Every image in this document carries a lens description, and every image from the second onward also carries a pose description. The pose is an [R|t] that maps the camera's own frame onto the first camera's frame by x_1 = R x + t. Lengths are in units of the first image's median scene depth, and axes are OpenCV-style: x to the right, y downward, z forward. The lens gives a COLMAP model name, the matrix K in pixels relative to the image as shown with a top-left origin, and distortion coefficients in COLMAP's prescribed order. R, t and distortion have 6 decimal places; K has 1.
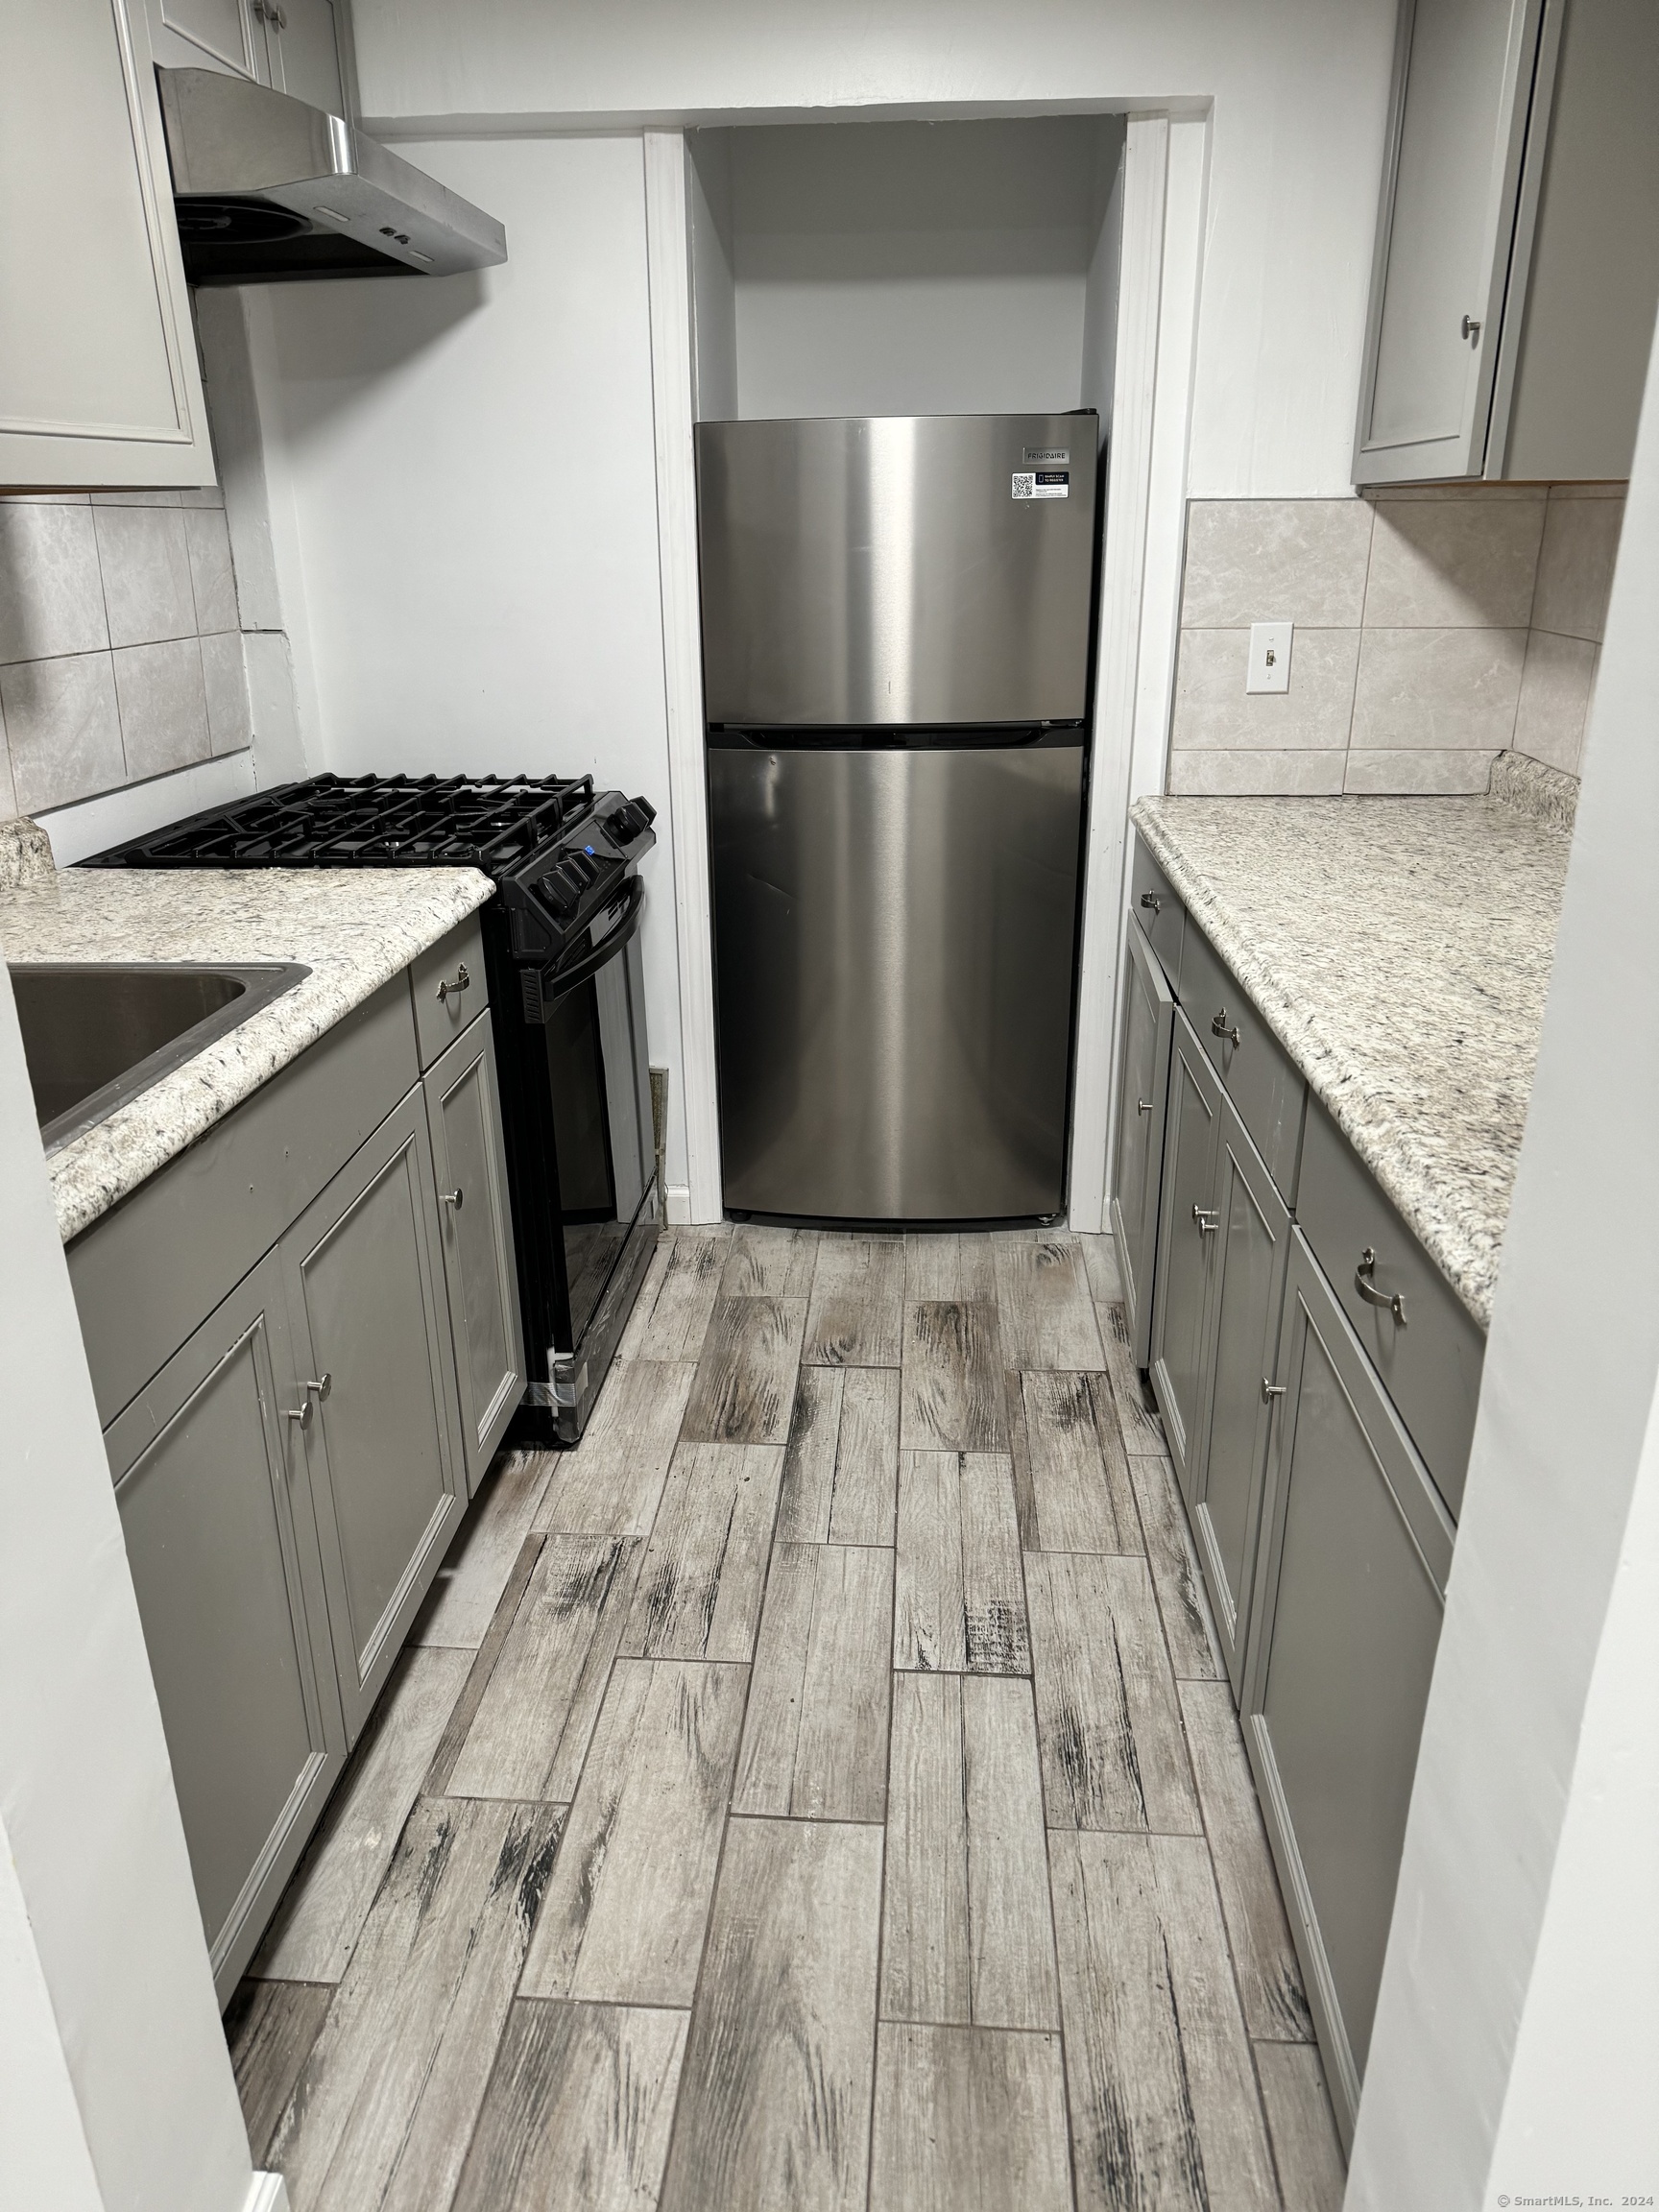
lens RADIAL K [[1532.1, 0, 820.3], [0, 1532.1, 1122.4], [0, 0, 1]] dist [0.041551, -0.049213]
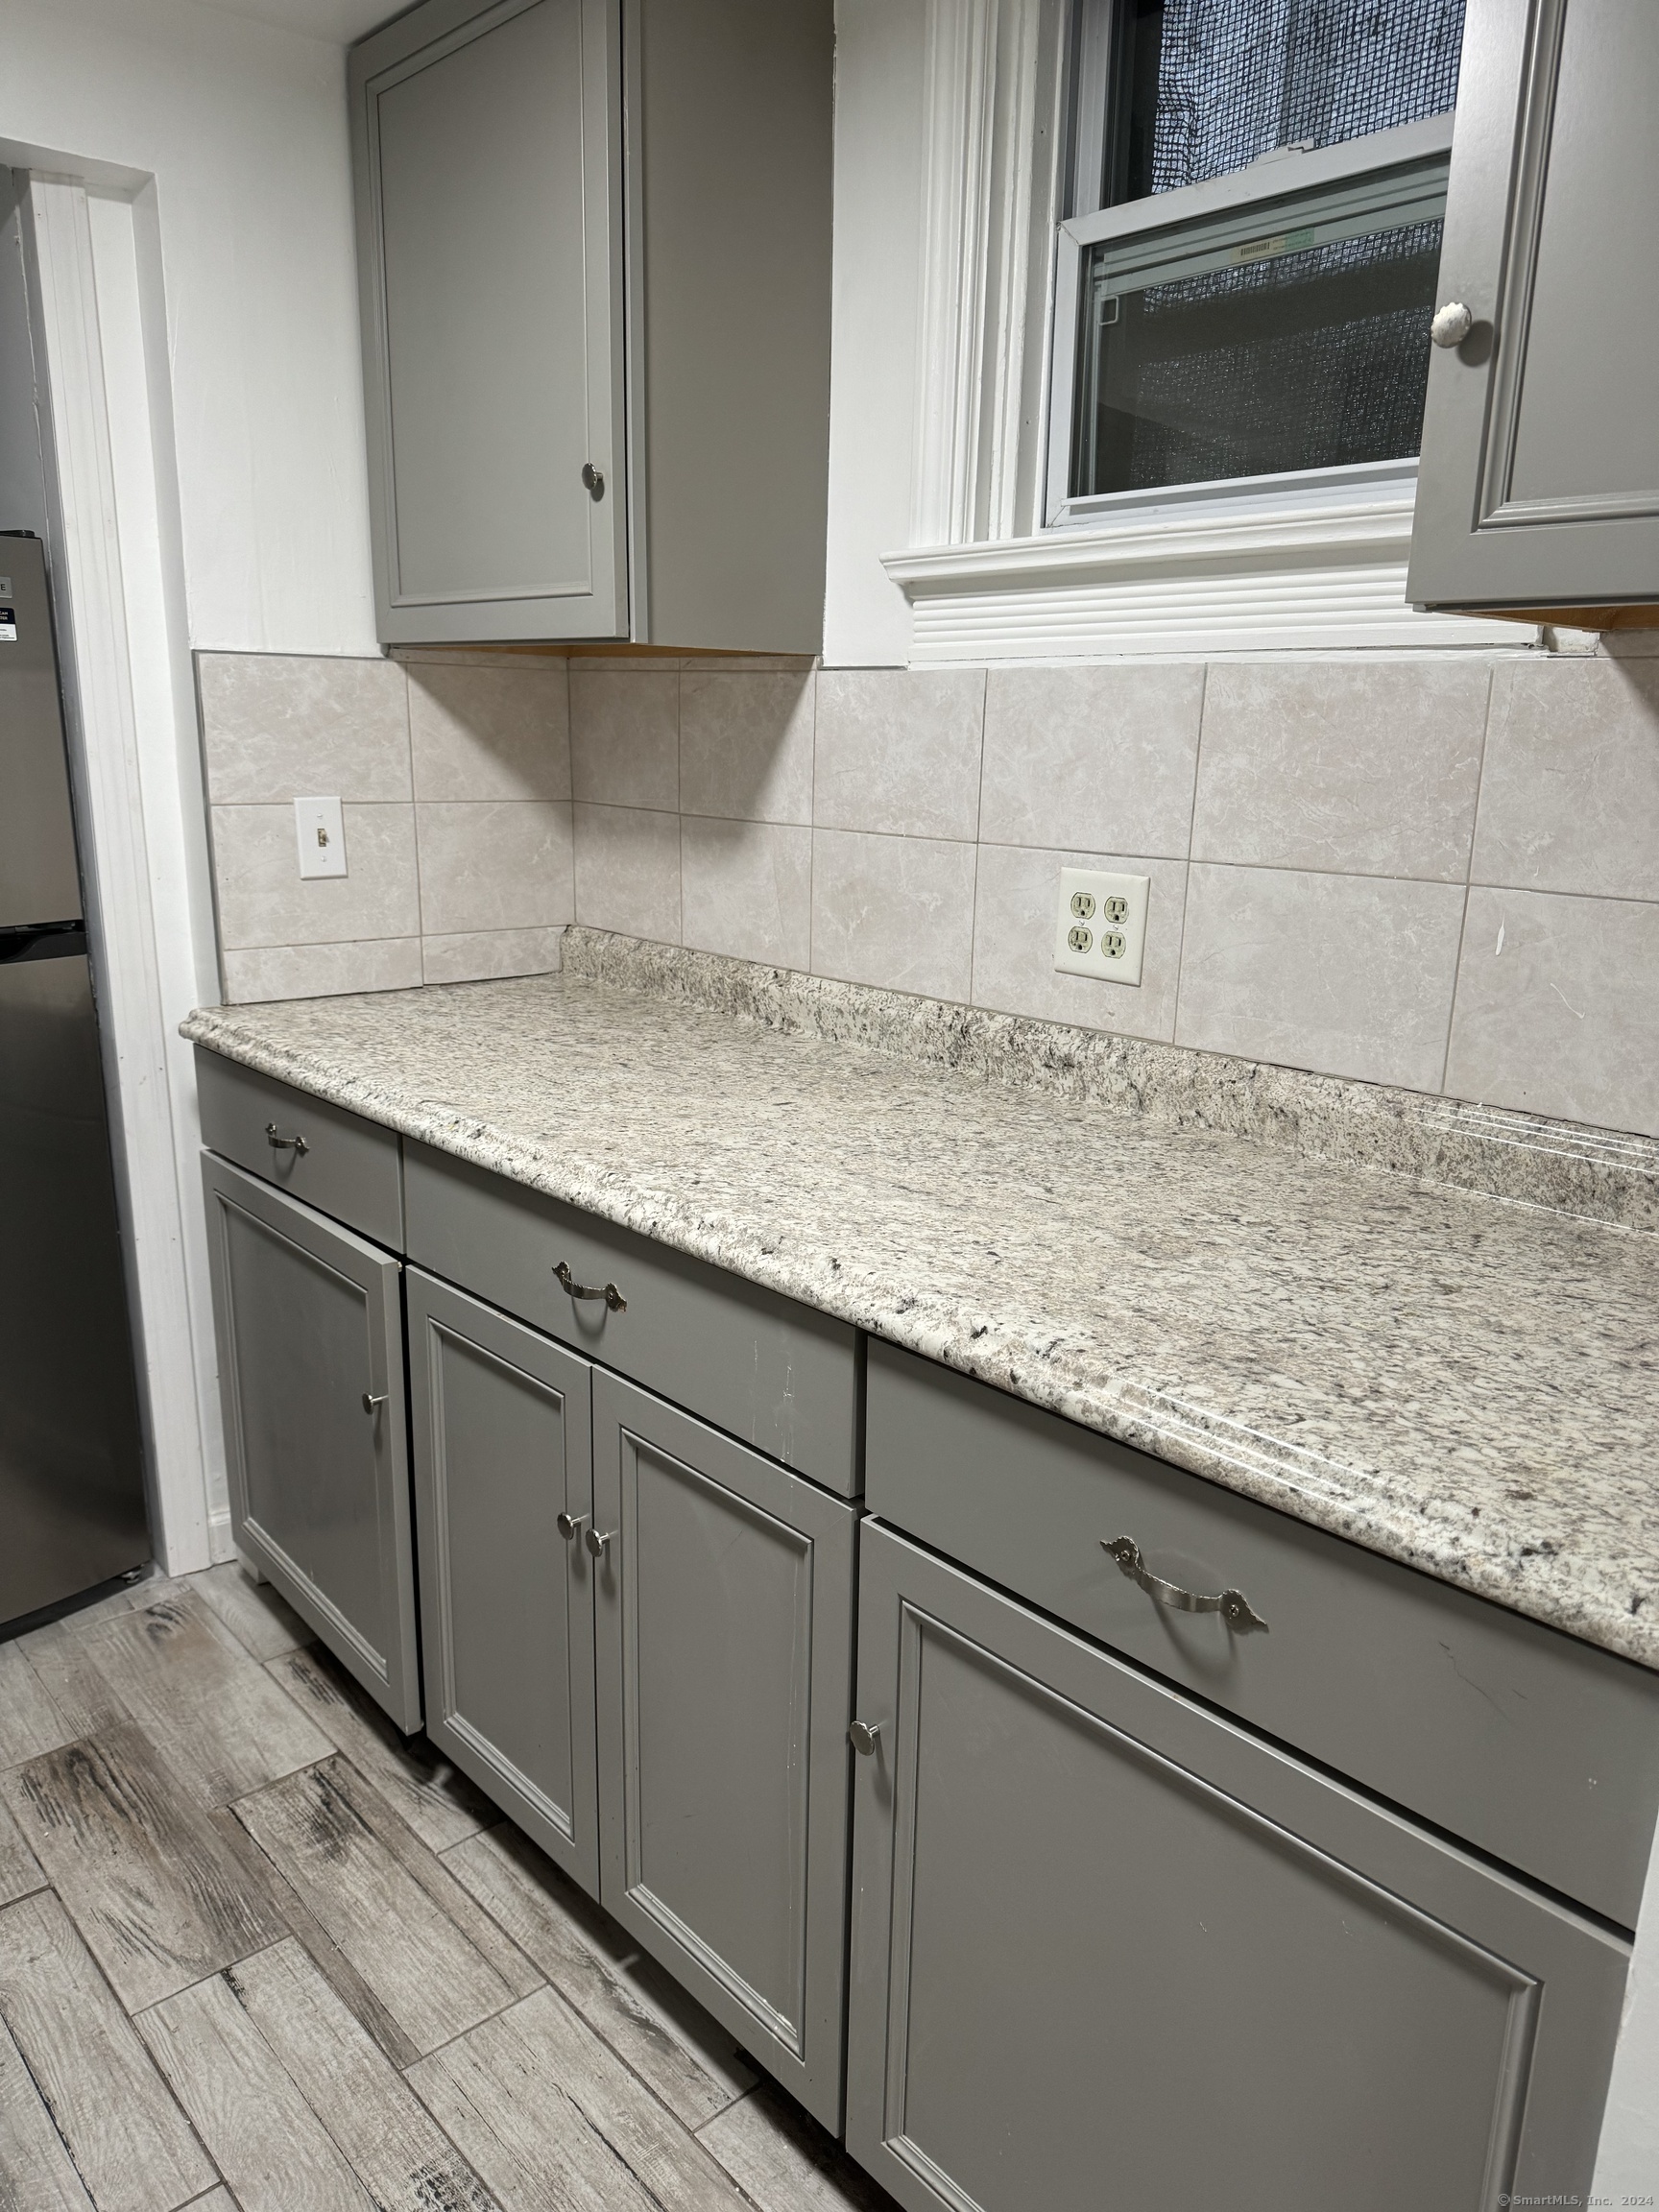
lens RADIAL K [[1540.8, 0, 825.2], [0, 1540.8, 1116.5], [0, 0, 1]] dist [0.021698, -0.034145]
pose [[0.691754, -0.157124, 0.704832, -0.150941], [0.235948, 0.971650, -0.014966, -0.082899], [-0.682499, 0.176656, 0.709216, 0.264252]]
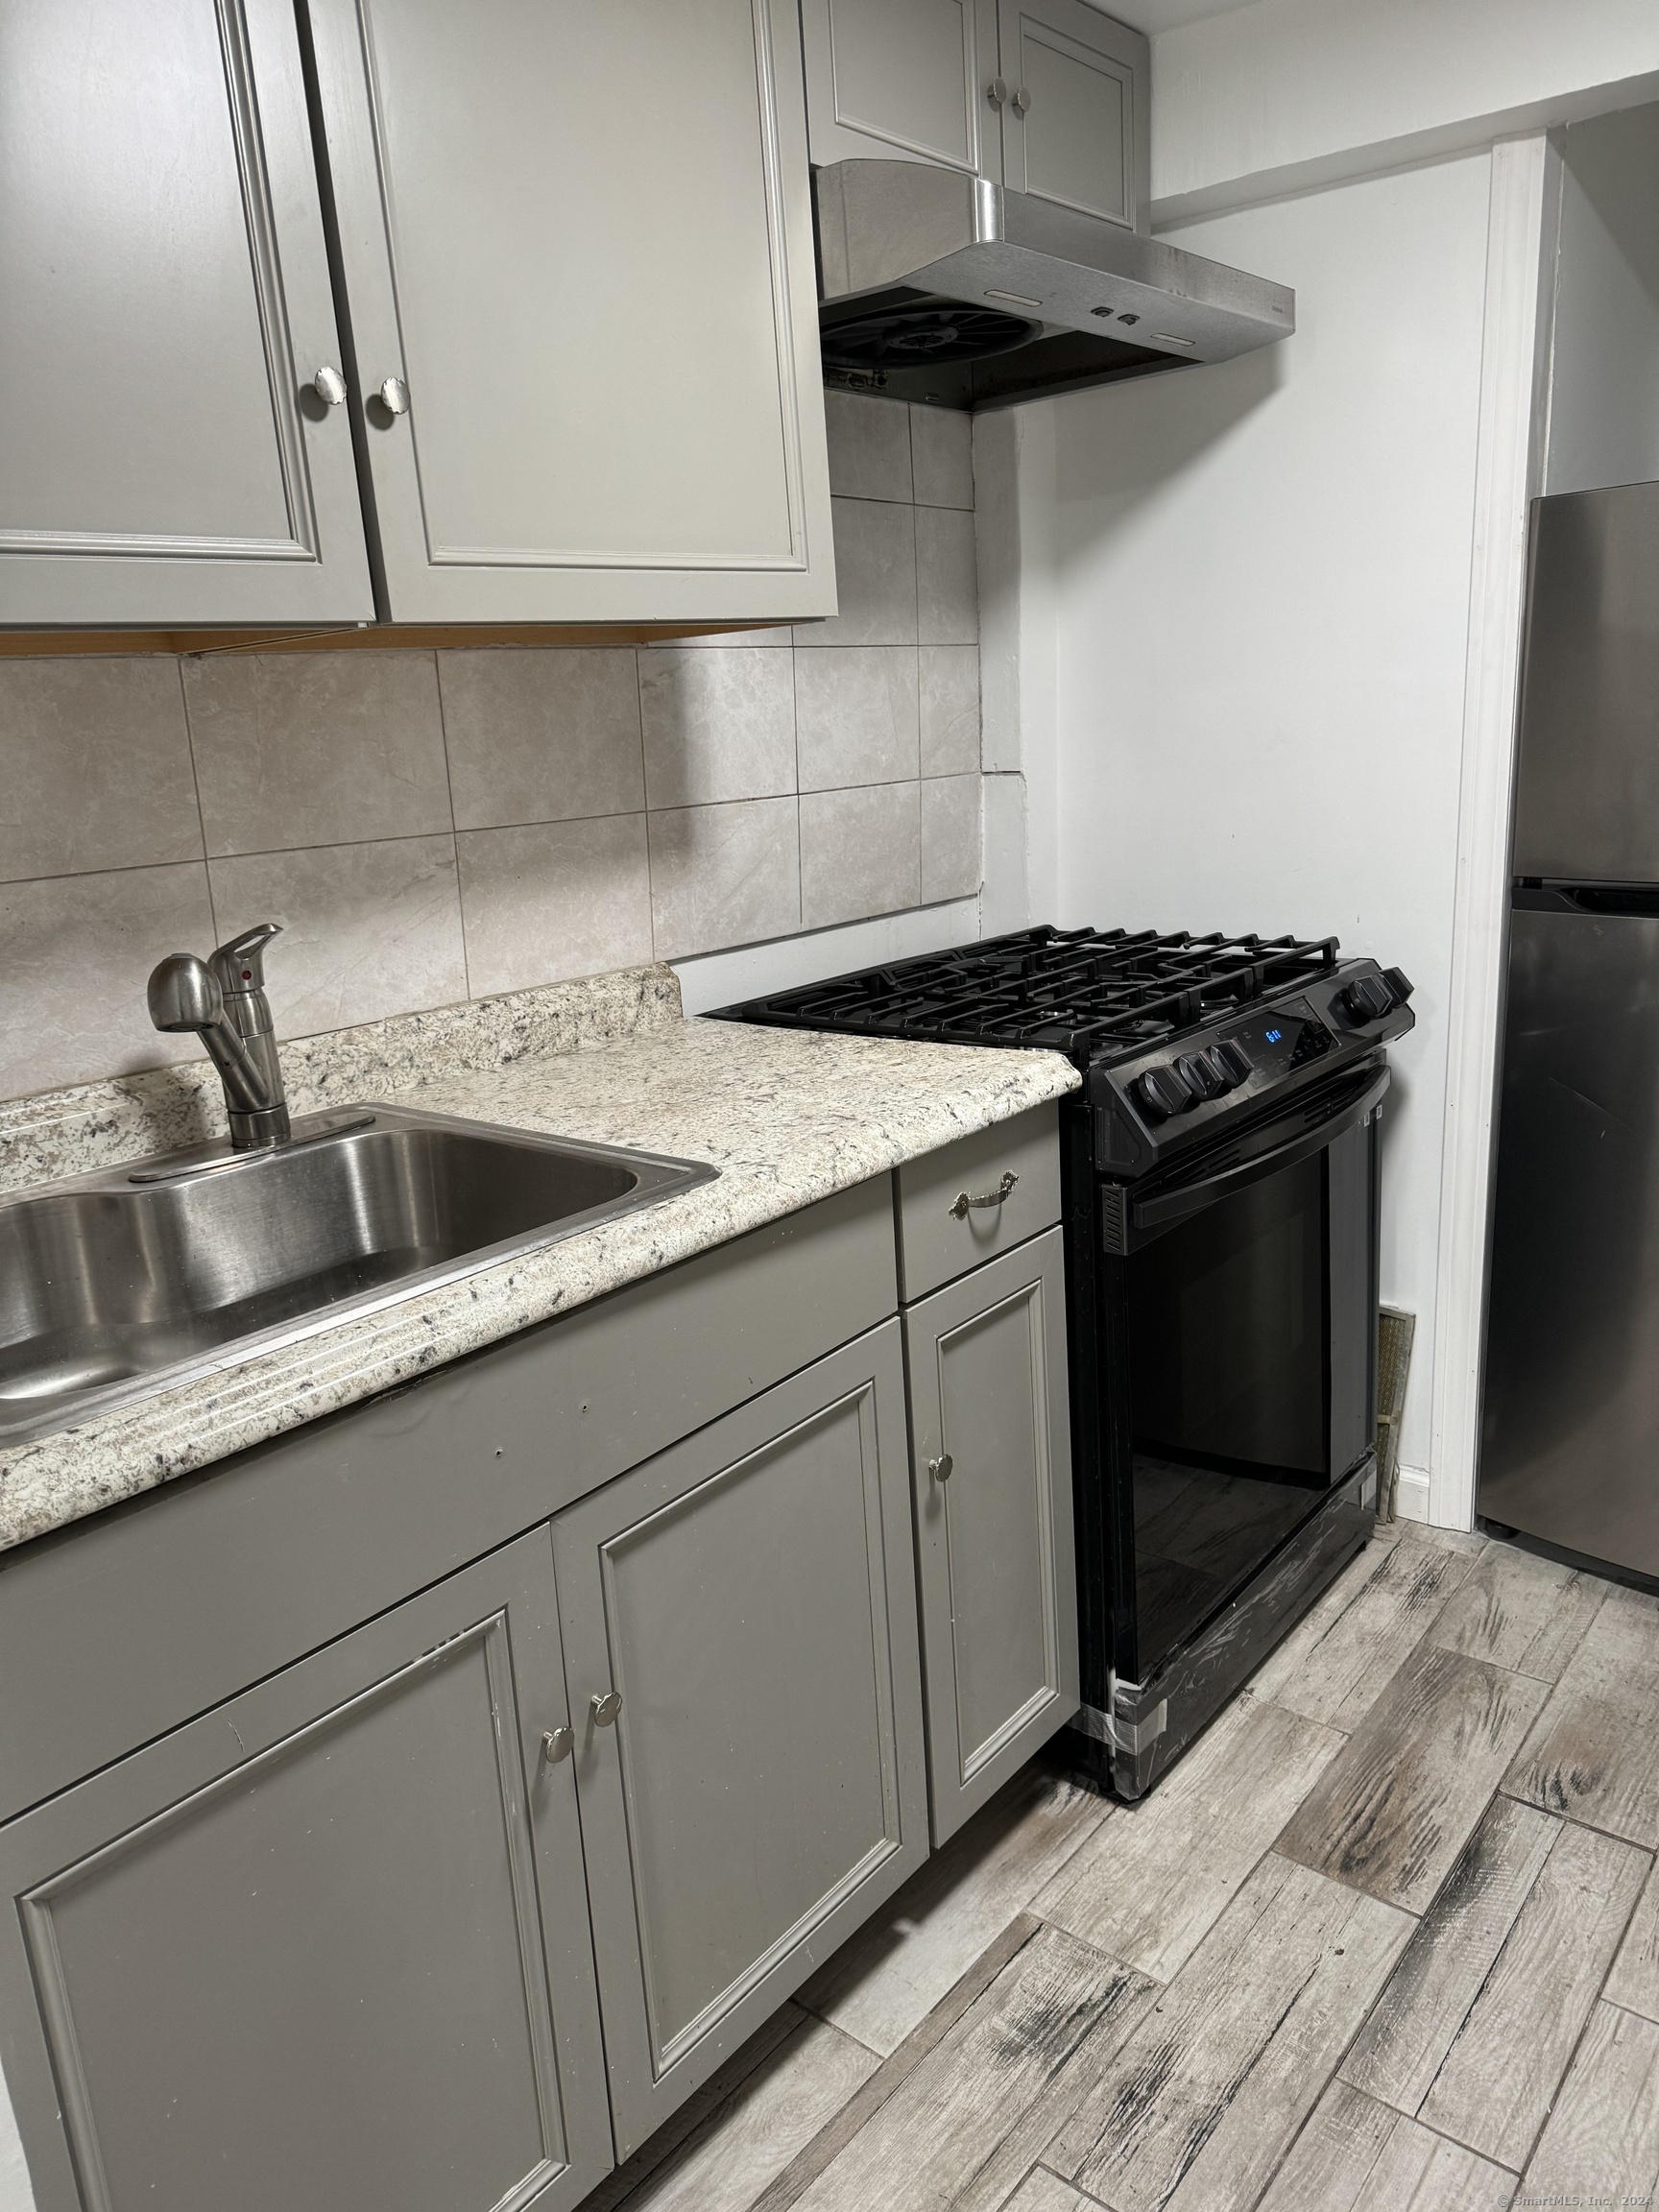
lens RADIAL K [[1540.8, 0, 827.6], [0, 1540.8, 1107.5], [0, 0, 1]] dist [0.021698, -0.034145]
pose [[0.809988, 0.110019, -0.576034, 0.123968], [-0.162937, 0.985791, -0.040833, -0.076352], [0.563357, 0.126931, 0.816405, 0.248058]]
